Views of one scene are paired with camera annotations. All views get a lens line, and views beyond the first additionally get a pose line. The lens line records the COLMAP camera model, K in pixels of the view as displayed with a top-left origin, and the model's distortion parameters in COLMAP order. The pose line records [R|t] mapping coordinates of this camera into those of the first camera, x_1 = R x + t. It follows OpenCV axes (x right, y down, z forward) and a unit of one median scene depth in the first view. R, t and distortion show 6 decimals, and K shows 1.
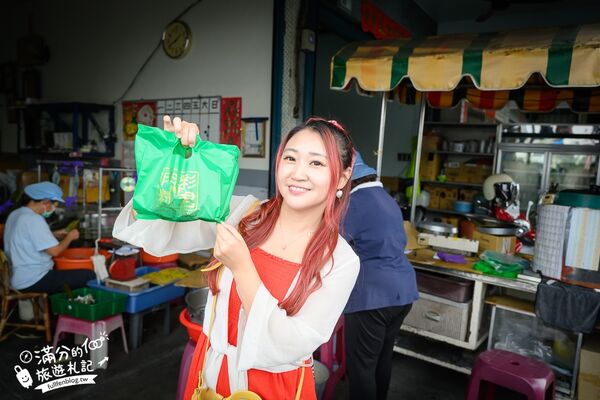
lens RADIAL K [[466.8, 0, 299.3], [0, 466.8, 205.0], [0, 0, 1]] dist [0.005024, 0.009727]
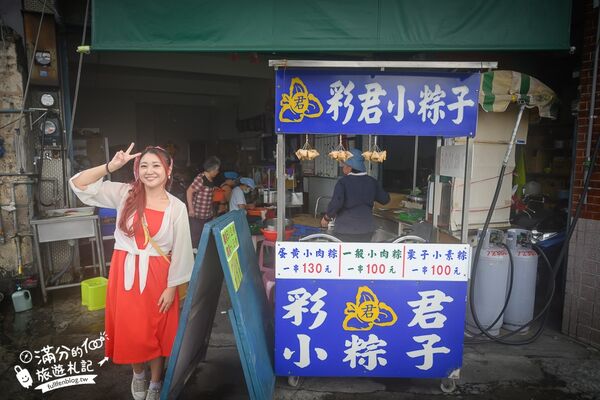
lens RADIAL K [[393.6, 0, 301.4], [0, 393.6, 202.2], [0, 0, 1]] dist [-0.003052, -0.000894]
pose [[0.832198, 0.018503, -0.554170, 0.639500], [-0.018072, 0.999817, 0.006245, 0.053295], [0.554184, 0.004818, 0.832380, -0.366526]]
